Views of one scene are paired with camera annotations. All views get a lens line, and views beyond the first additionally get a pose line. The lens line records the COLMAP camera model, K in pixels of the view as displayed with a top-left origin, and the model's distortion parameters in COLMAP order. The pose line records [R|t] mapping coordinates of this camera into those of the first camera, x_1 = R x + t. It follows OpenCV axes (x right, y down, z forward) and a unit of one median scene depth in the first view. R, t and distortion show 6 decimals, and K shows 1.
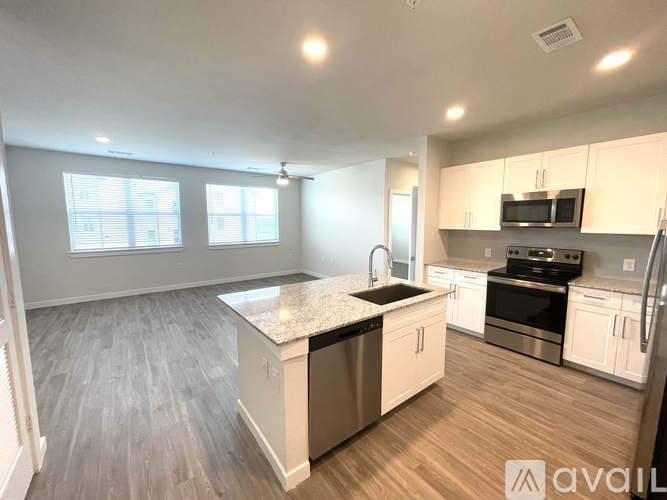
lens RADIAL K [[272.2, 0, 332.3], [0, 272.2, 249.6], [0, 0, 1]] dist [-0.000662, 0.000339]
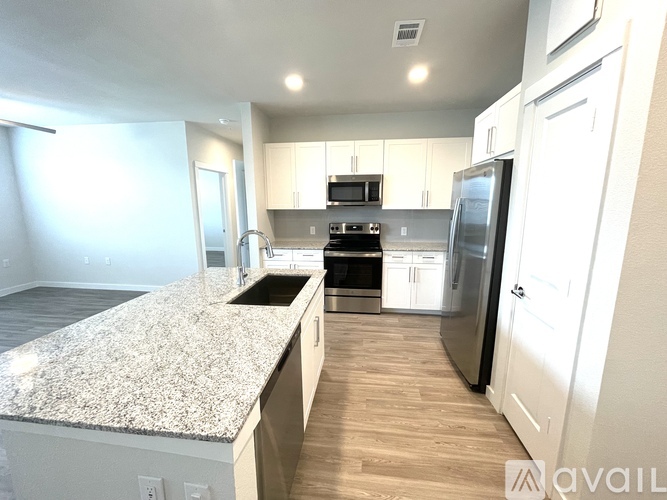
lens RADIAL K [[272.2, 0, 332.3], [0, 272.2, 249.6], [0, 0, 1]] dist [-0.000662, 0.000339]
pose [[0.702102, -0.125570, 0.700917, -0.184889], [0.079682, 0.992001, 0.097901, -0.017444], [-0.707604, -0.012886, 0.706492, 0.251693]]
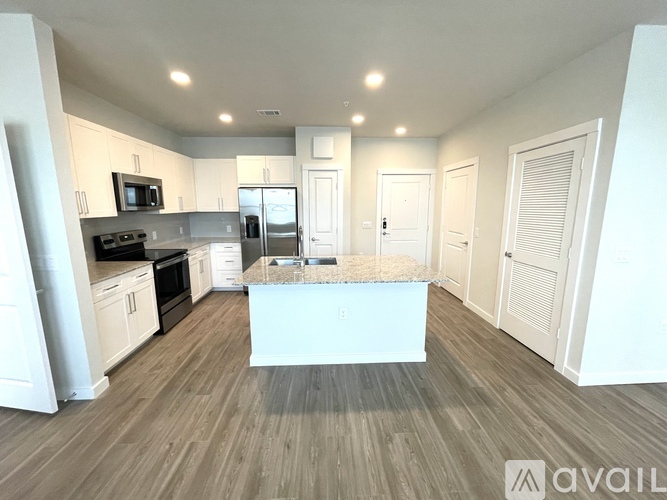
lens RADIAL K [[272.2, 0, 332.3], [0, 272.2, 249.6], [0, 0, 1]] dist [-0.000662, 0.000339]
pose [[-0.817085, -0.092014, 0.569127, -0.497410], [0.064020, 0.966594, 0.248188, -0.165378], [-0.572951, 0.239226, -0.783899, 1.580027]]
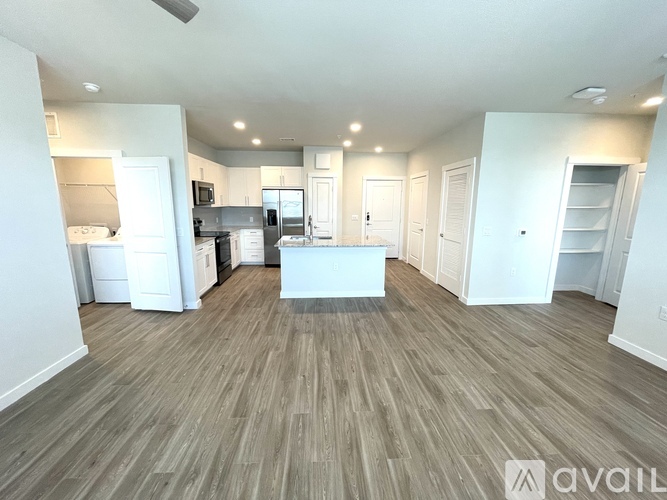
lens RADIAL K [[272.2, 0, 332.3], [0, 272.2, 249.6], [0, 0, 1]] dist [-0.000662, 0.000339]
pose [[-0.826273, -0.103332, 0.553711, -0.845998], [0.052824, 0.964481, 0.258815, -0.222195], [-0.560788, 0.243101, -0.791466, 2.090160]]
